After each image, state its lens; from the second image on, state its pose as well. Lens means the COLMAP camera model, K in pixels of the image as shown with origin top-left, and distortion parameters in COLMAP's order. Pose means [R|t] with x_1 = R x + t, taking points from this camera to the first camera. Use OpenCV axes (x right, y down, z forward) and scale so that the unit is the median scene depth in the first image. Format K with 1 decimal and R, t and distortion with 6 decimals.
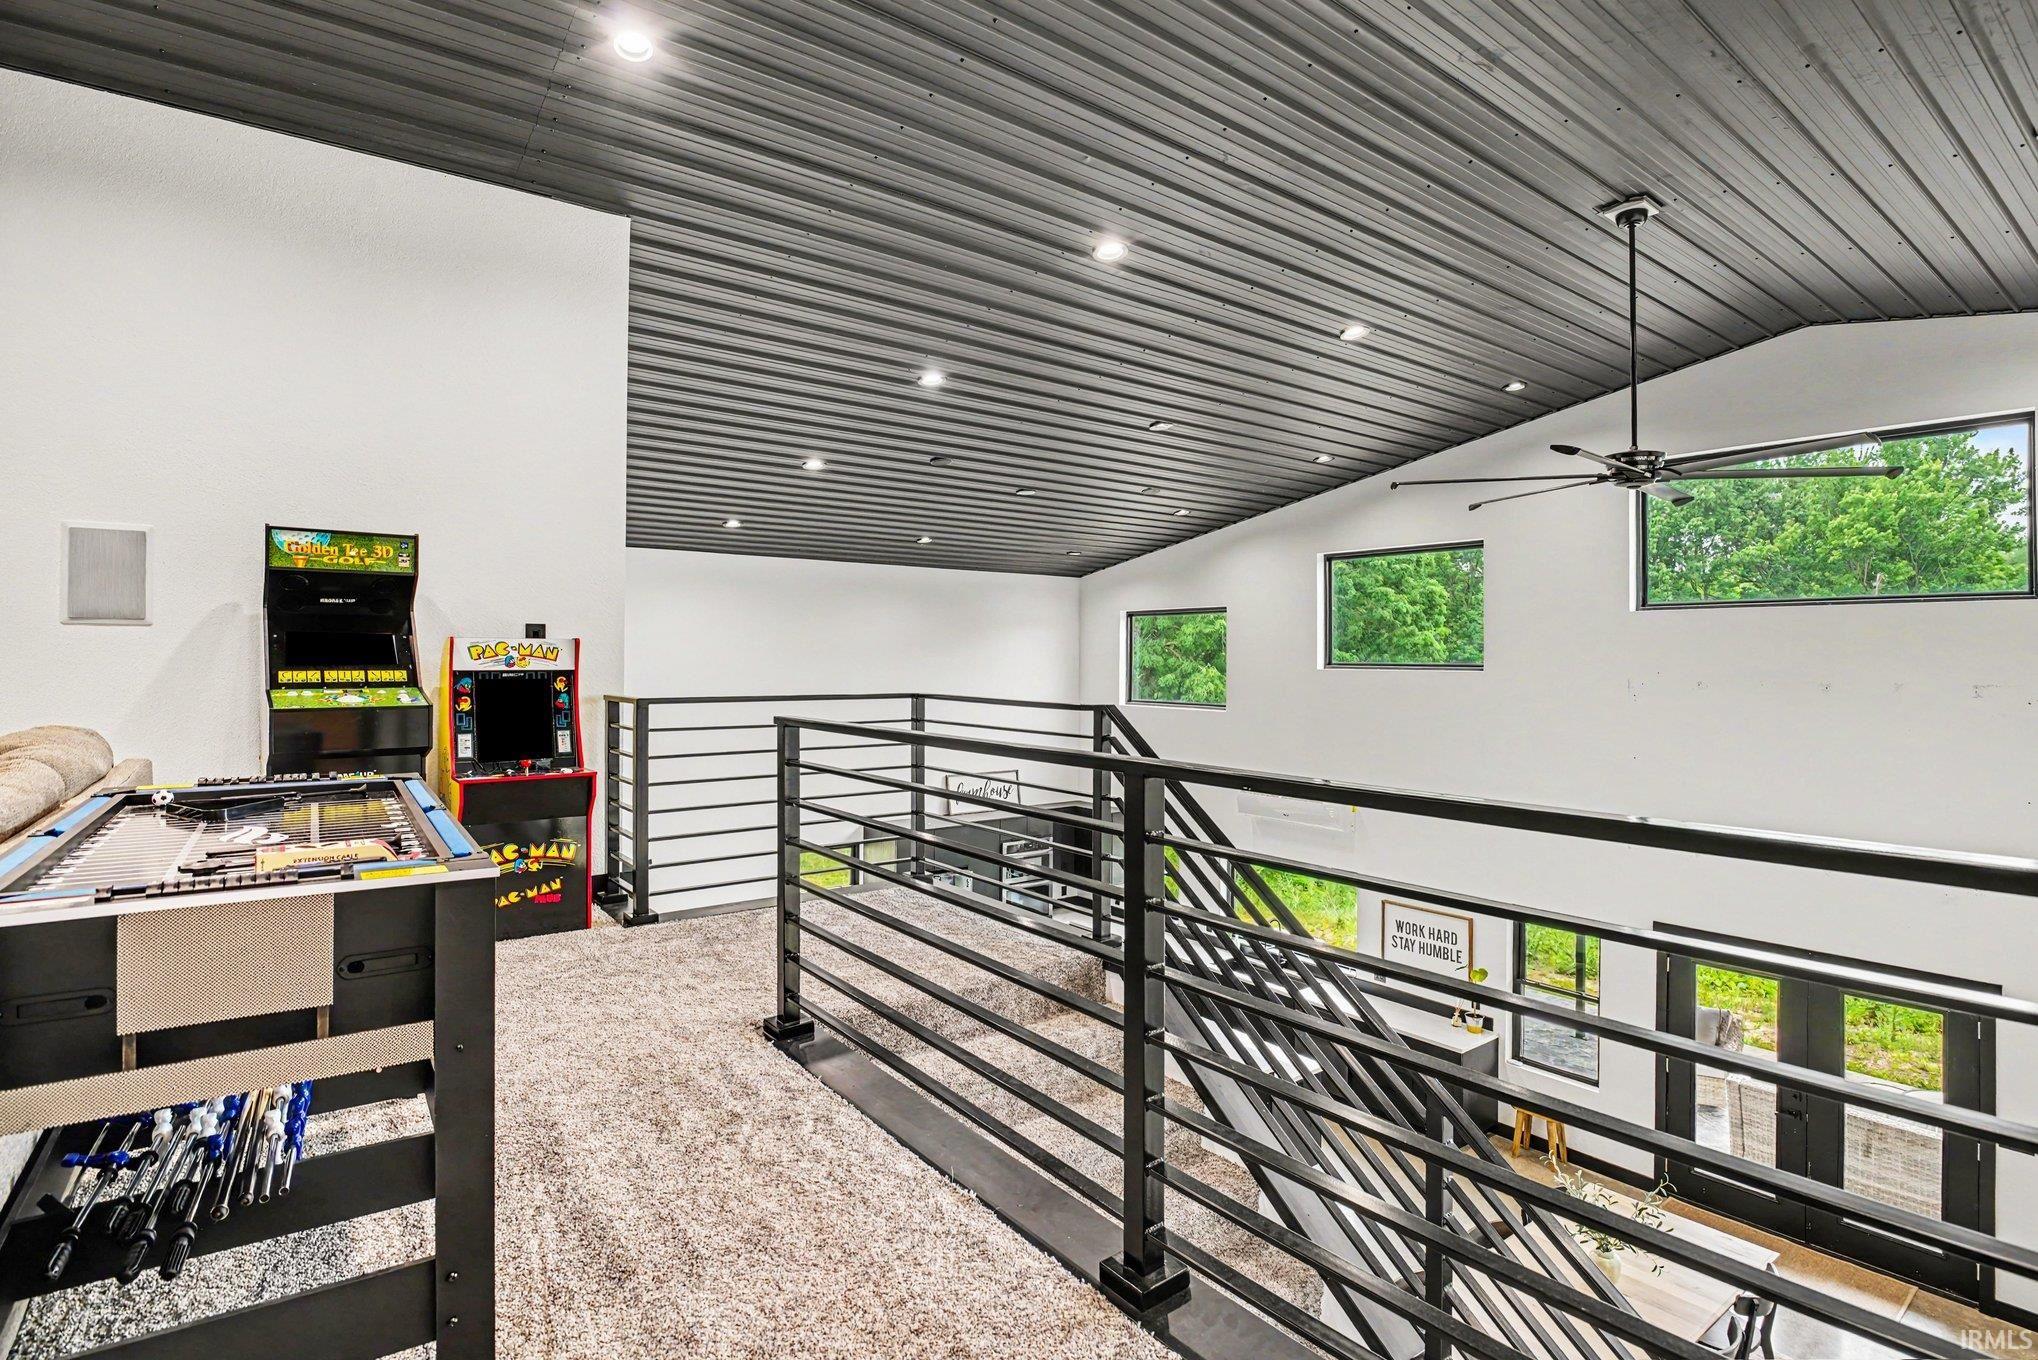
lens RADIAL K [[986.8, 0, 1020.6], [0, 986.8, 671.2], [0, 0, 1]] dist [-0.000428, -0.000074]
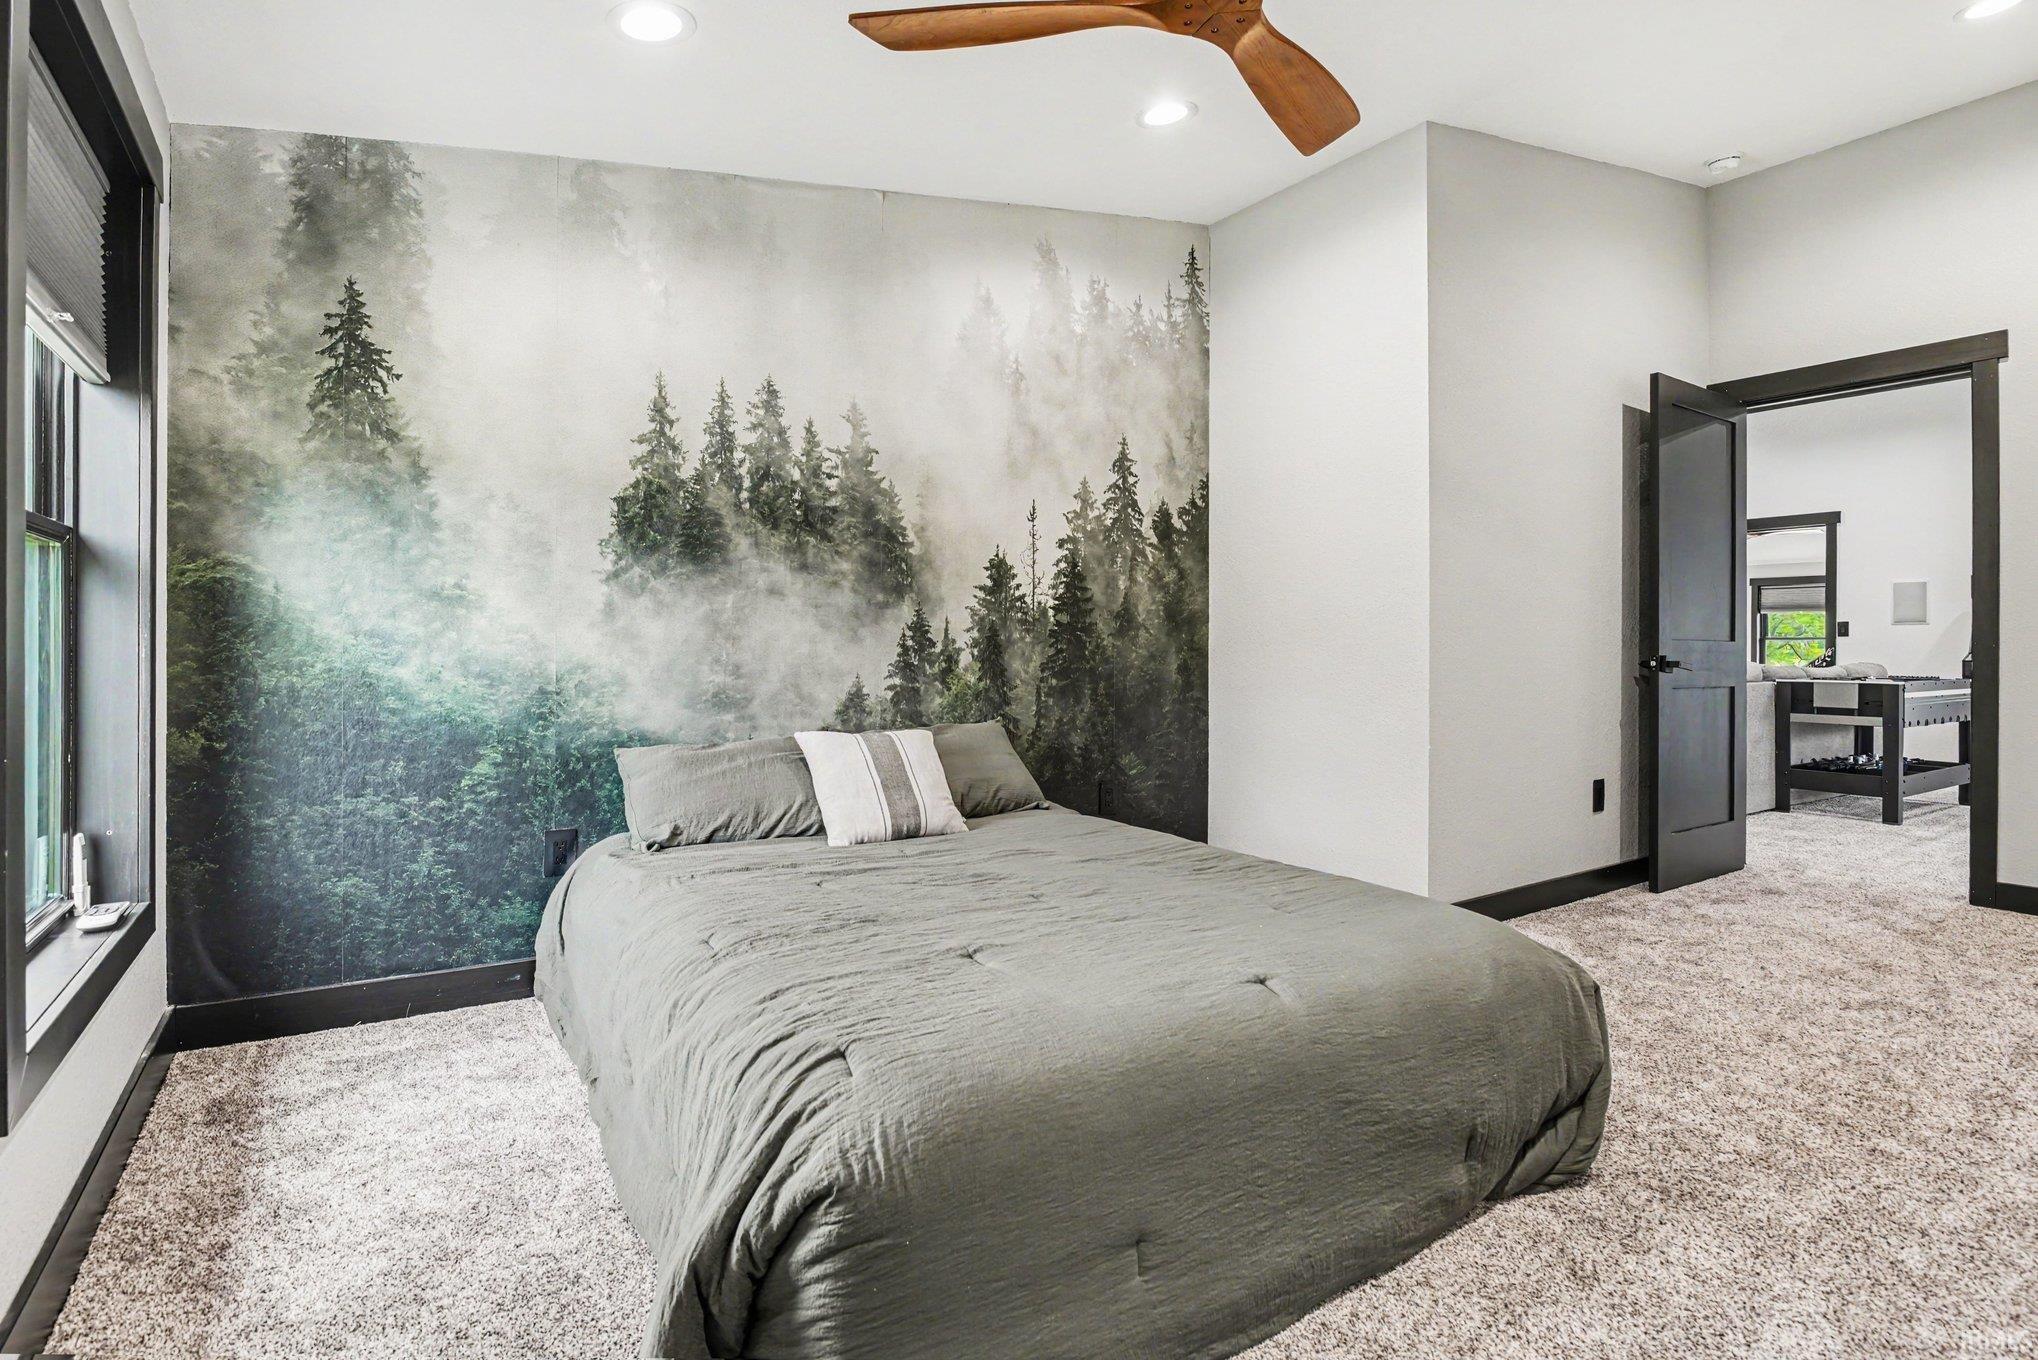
lens RADIAL K [[986.8, 0, 1019.8], [0, 986.8, 673.1], [0, 0, 1]] dist [-0.000428, -0.000074]
pose [[-0.051097, 0.002382, -0.998691, 1.500075], [-0.007525, 0.999968, 0.002770, 0.076317], [0.998665, 0.007657, -0.051078, -0.967491]]
